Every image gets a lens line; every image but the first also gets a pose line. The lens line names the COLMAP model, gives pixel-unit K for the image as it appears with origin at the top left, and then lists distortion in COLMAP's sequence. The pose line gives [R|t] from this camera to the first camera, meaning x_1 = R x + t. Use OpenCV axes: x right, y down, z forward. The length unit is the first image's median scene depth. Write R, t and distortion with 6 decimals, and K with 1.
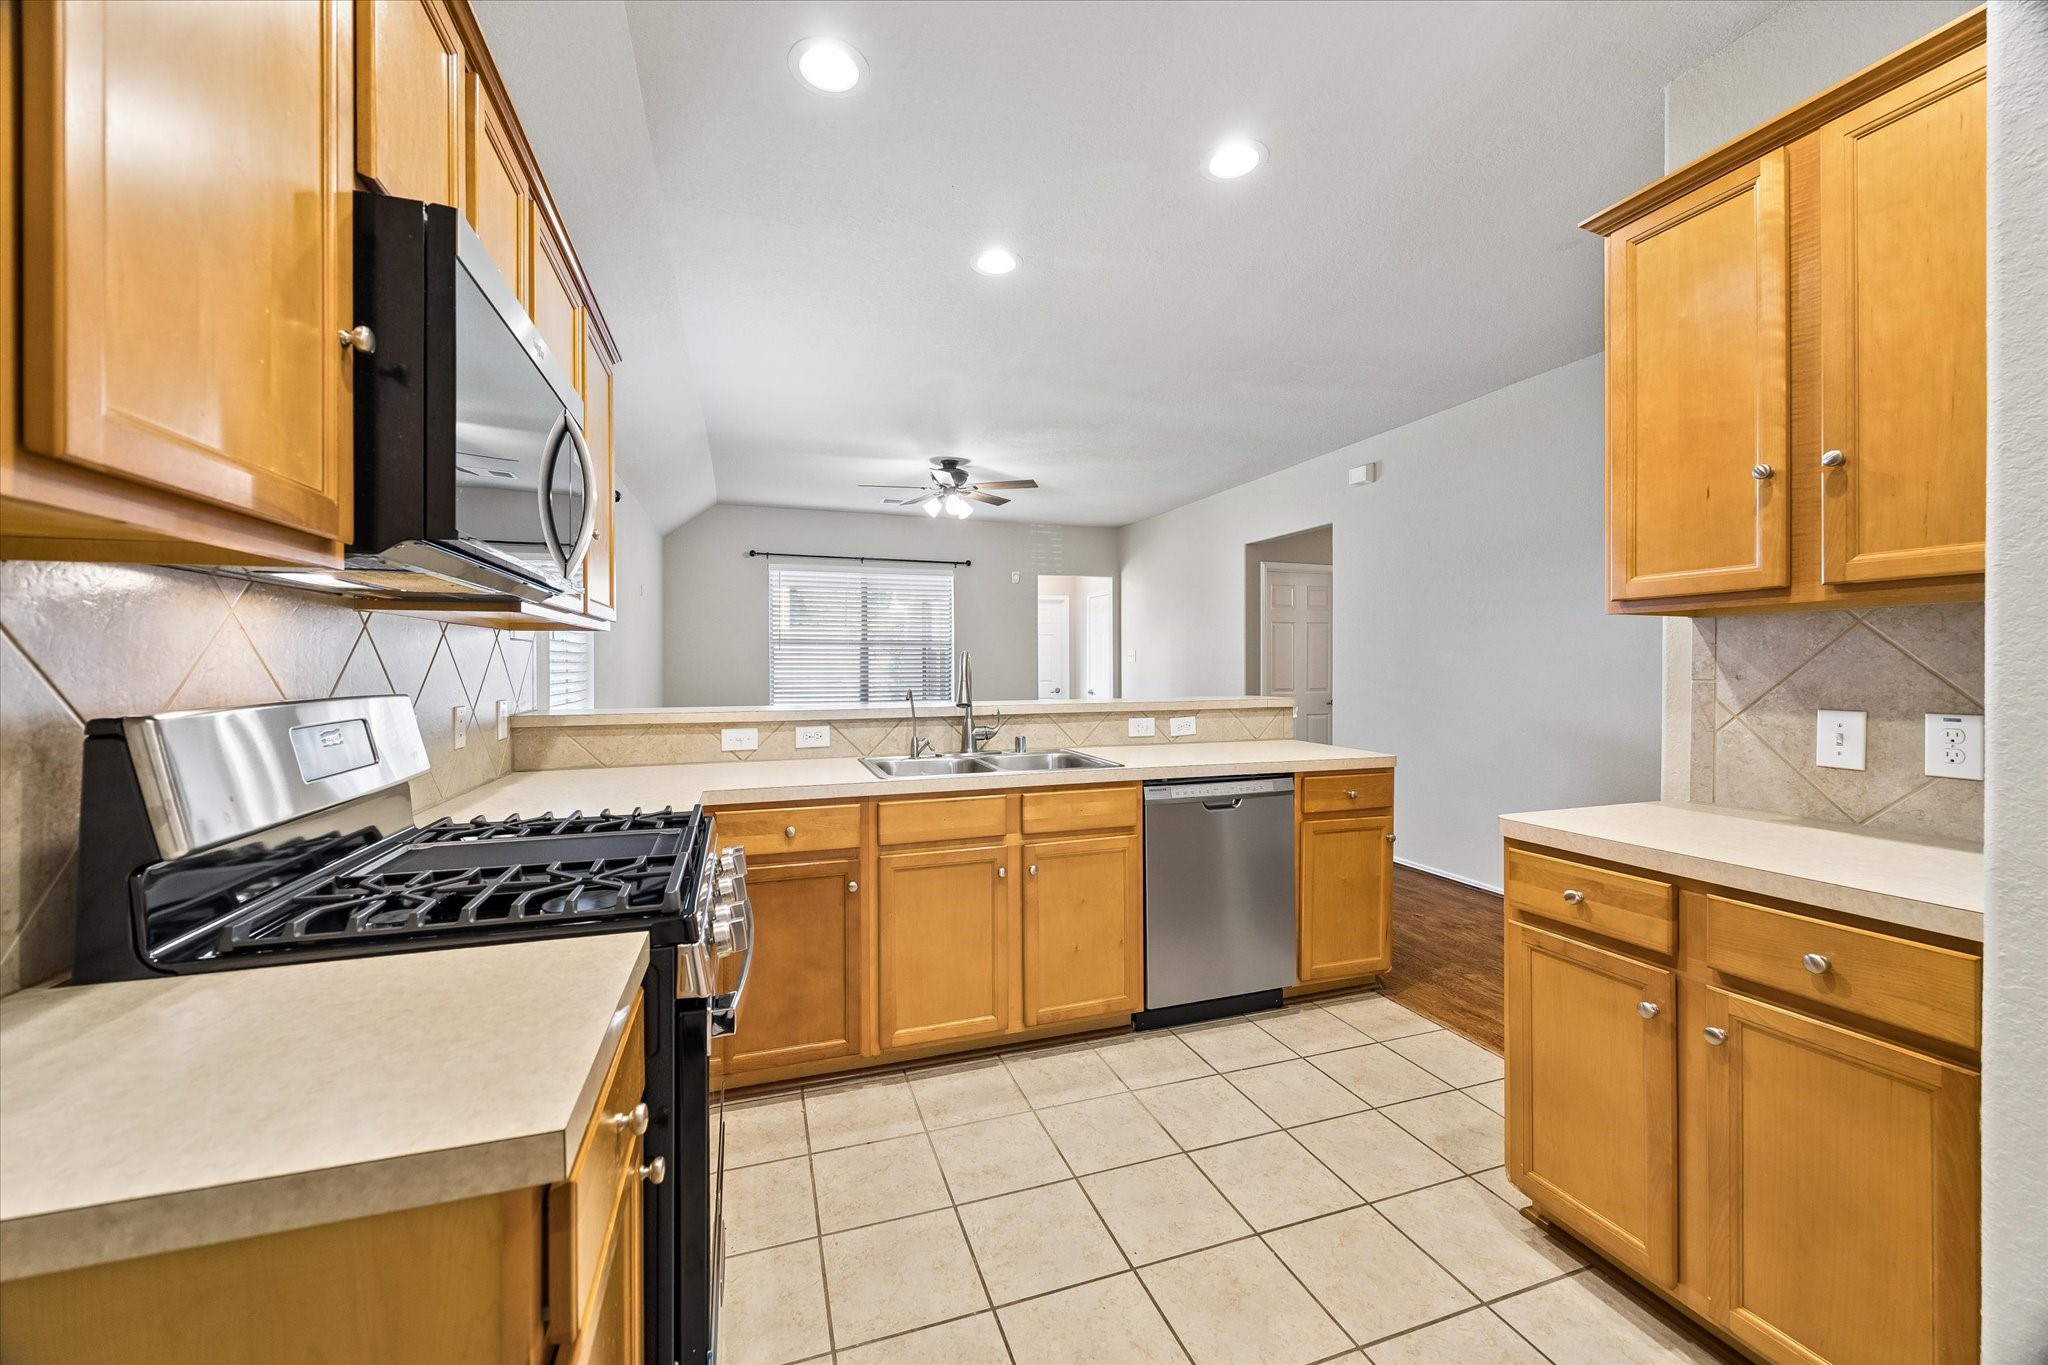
lens RADIAL K [[782.0, 0, 1012.9], [0, 782.0, 667.1], [0, 0, 1]] dist [-0.006396, 0.000433]
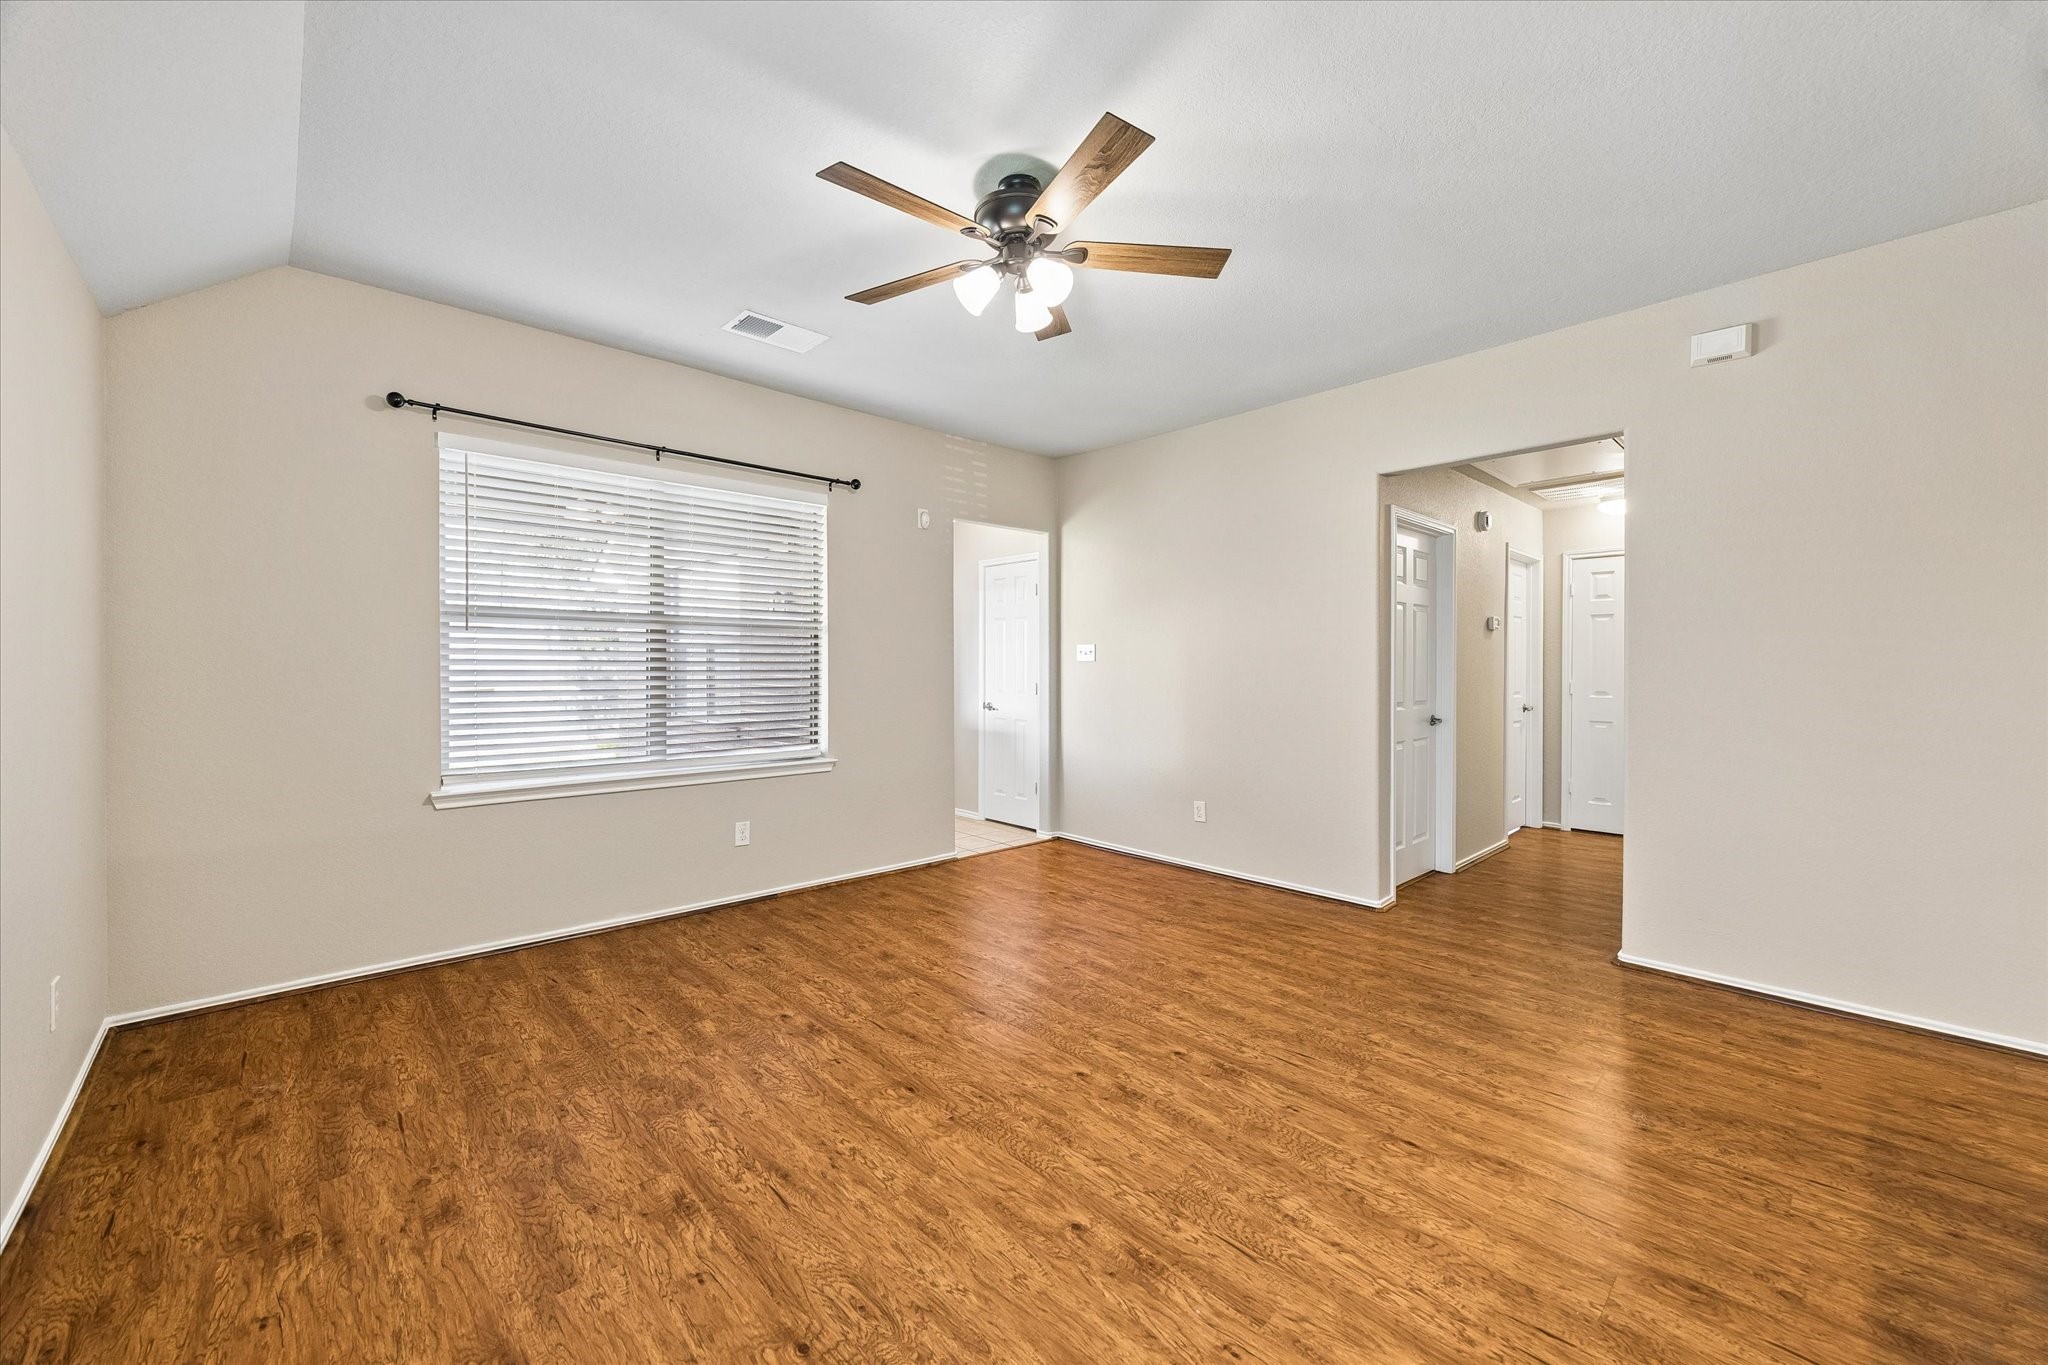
lens RADIAL K [[782.0, 0, 1015.9], [0, 782.0, 683.5], [0, 0, 1]] dist [-0.006396, 0.000433]
pose [[0.913601, -0.004138, 0.406592, -0.555480], [-0.003123, 0.999847, 0.017193, 0.004165], [-0.406601, -0.016978, 0.913448, 1.326274]]
